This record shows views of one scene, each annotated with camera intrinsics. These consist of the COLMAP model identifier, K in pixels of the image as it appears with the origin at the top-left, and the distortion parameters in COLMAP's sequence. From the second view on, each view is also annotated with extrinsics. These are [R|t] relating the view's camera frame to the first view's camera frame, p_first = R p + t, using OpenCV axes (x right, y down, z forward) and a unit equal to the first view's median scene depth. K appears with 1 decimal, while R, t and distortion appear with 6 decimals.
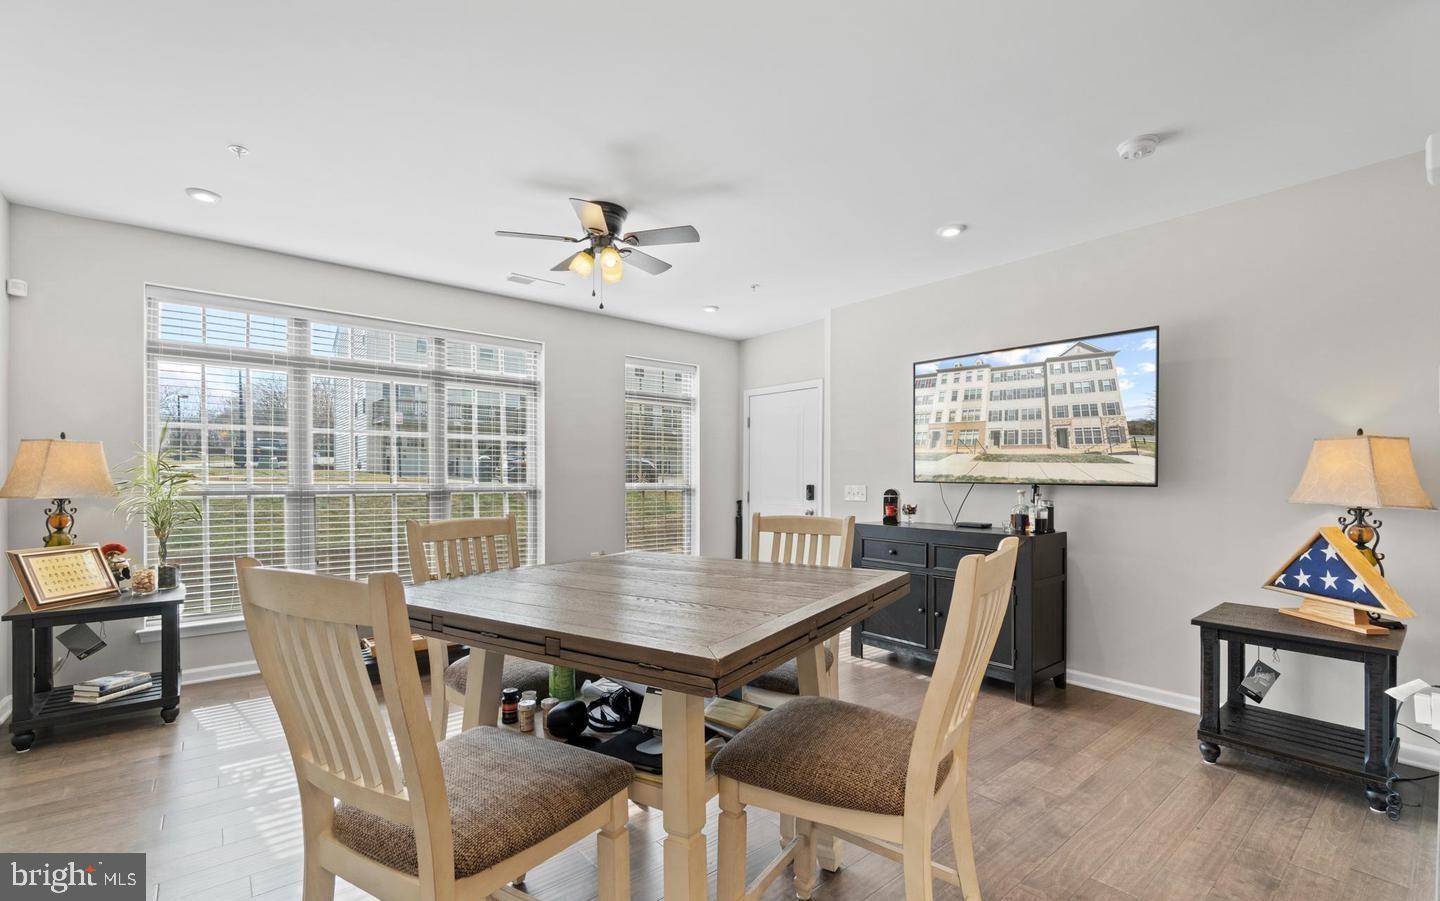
lens RADIAL K [[606.7, 0, 713.9], [0, 606.7, 450.5], [0, 0, 1]] dist [-0.012331, 0.000065]
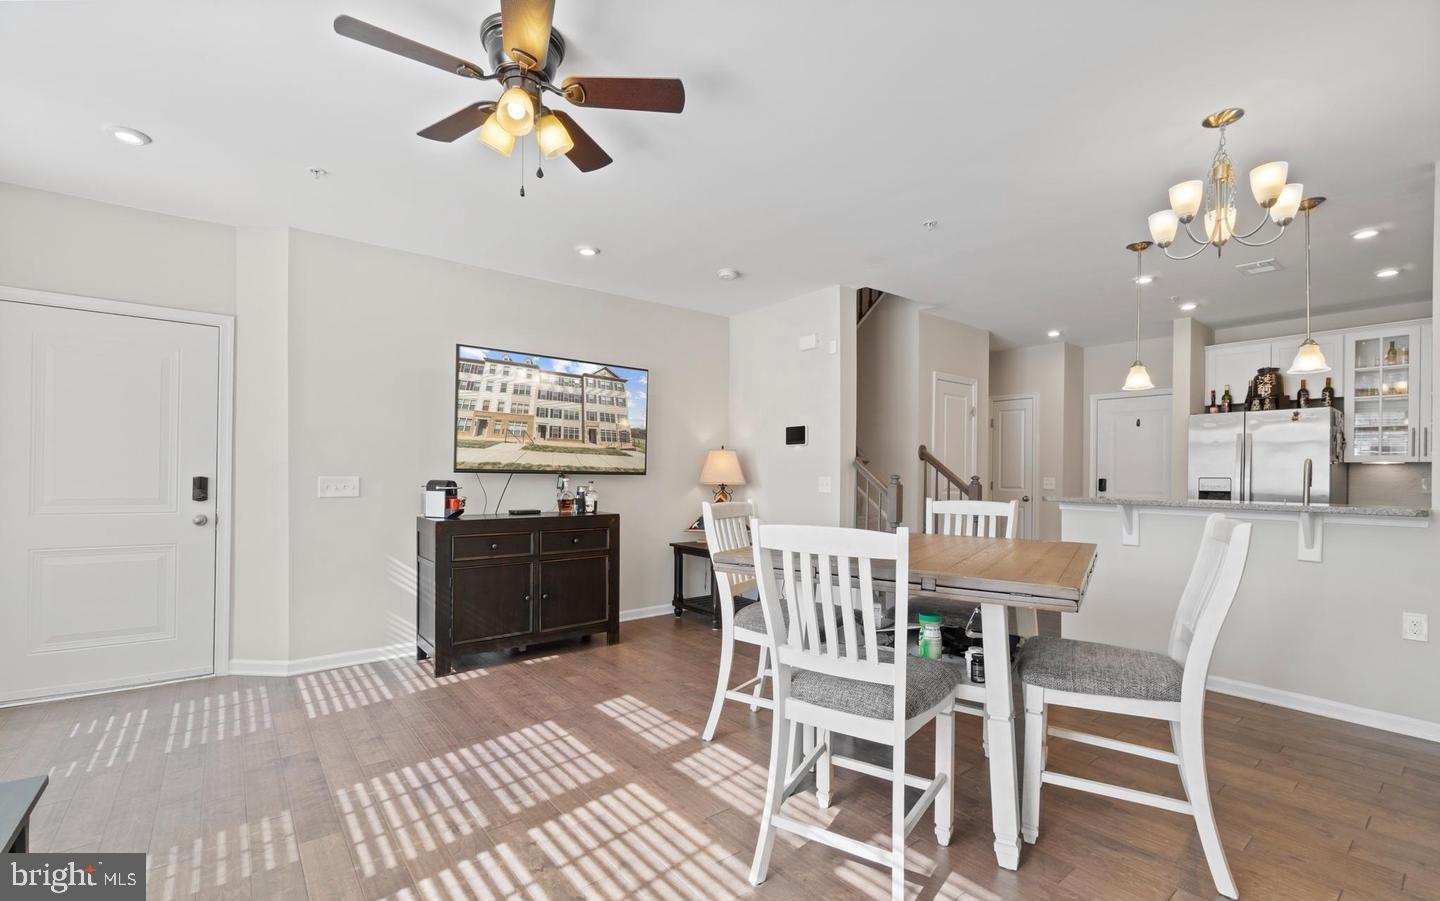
lens RADIAL K [[606.7, 0, 683.1], [0, 606.7, 476.0], [0, 0, 1]] dist [-0.012331, 0.000065]
pose [[0.018293, -0.003940, 0.999825, -0.712999], [-0.039324, 0.999216, 0.004657, 0.050287], [-0.999059, -0.039402, 0.018124, 0.732607]]
